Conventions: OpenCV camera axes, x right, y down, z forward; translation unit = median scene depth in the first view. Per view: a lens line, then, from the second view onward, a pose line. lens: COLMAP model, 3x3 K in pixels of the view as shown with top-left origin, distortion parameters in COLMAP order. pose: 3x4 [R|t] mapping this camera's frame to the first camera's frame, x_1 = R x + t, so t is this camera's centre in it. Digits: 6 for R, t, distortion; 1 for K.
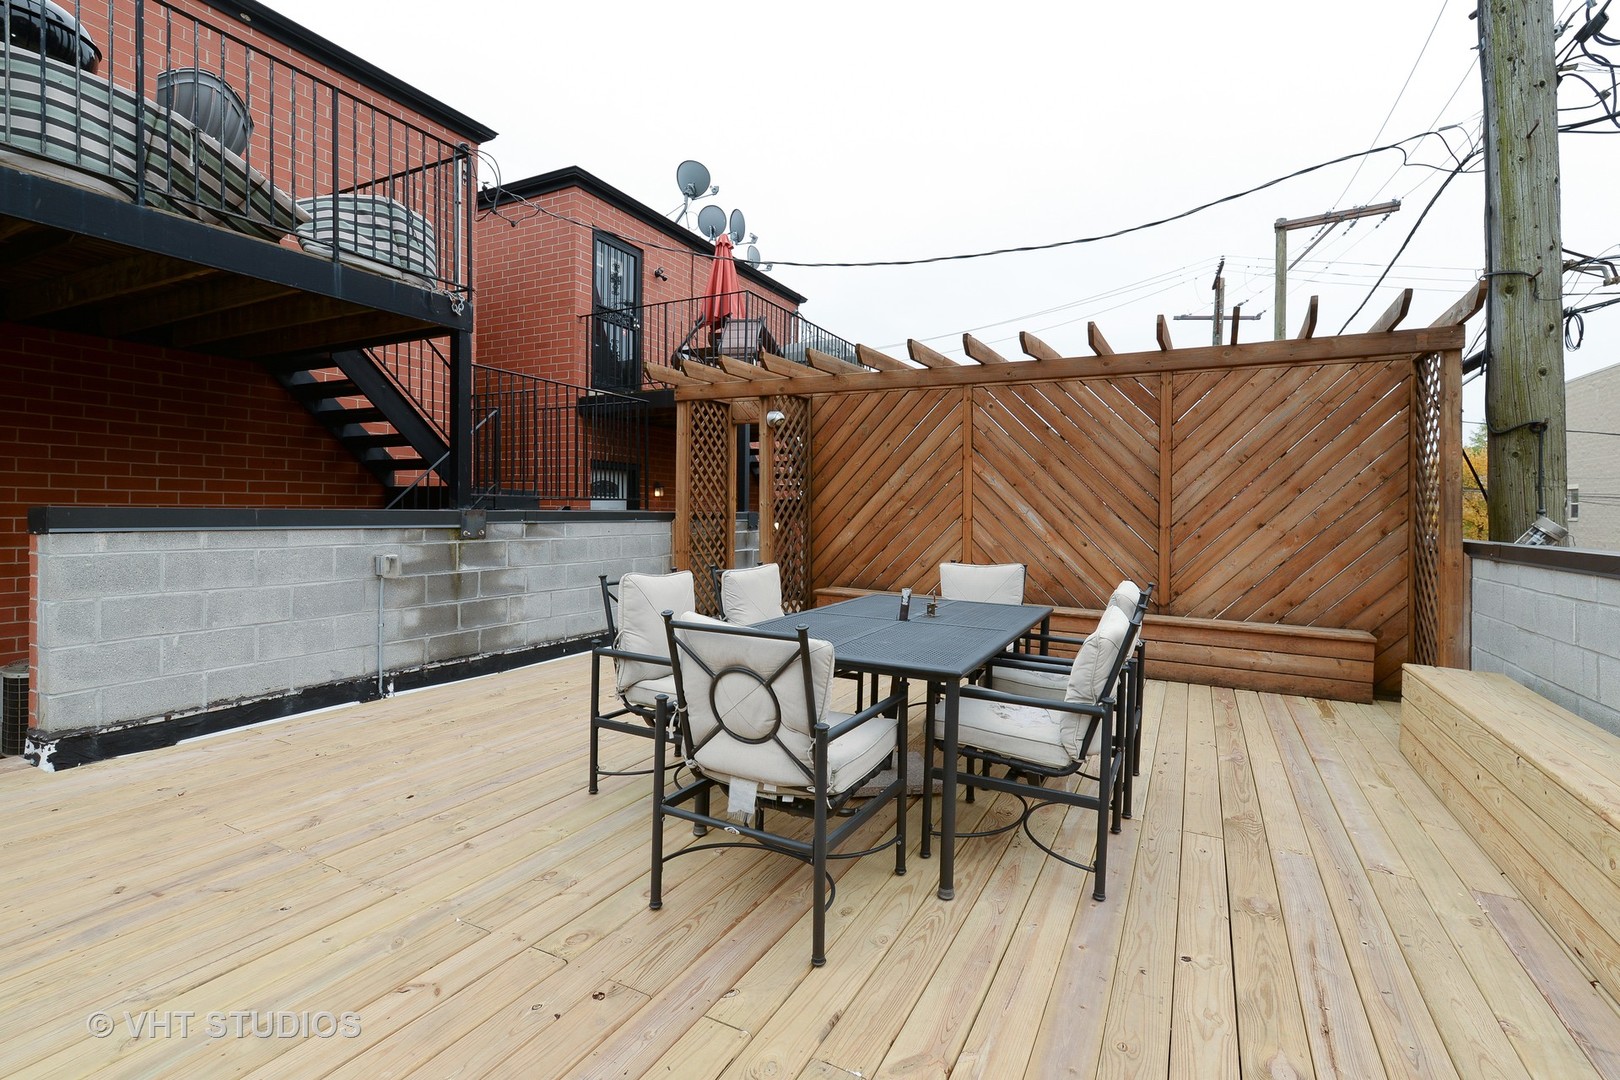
lens RADIAL K [[736.3, 0, 813.0], [0, 736.3, 525.5], [0, 0, 1]] dist [-0.001880, -0.000183]
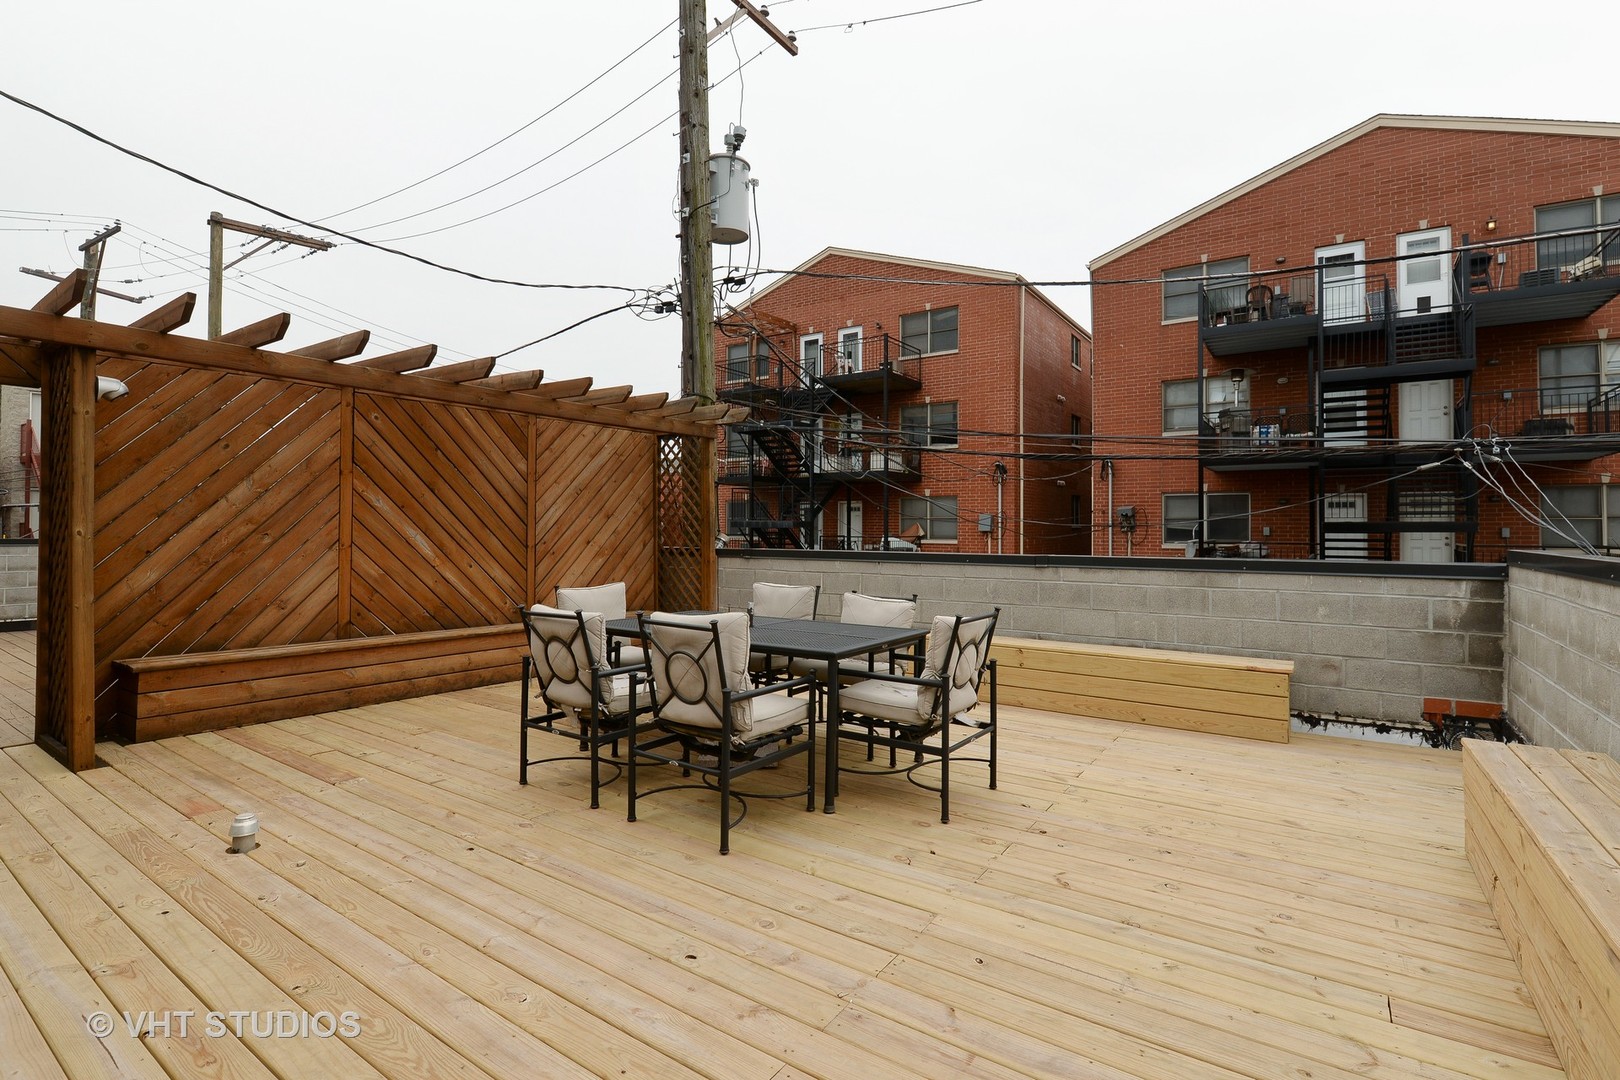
lens RADIAL K [[736.3, 0, 809.7], [0, 736.3, 533.1], [0, 0, 1]] dist [-0.001880, -0.000183]
pose [[0.134898, -0.021242, 0.990632, -0.576362], [0.020332, 0.999619, 0.018666, -0.029364], [-0.990651, 0.017624, 0.135278, 0.370349]]
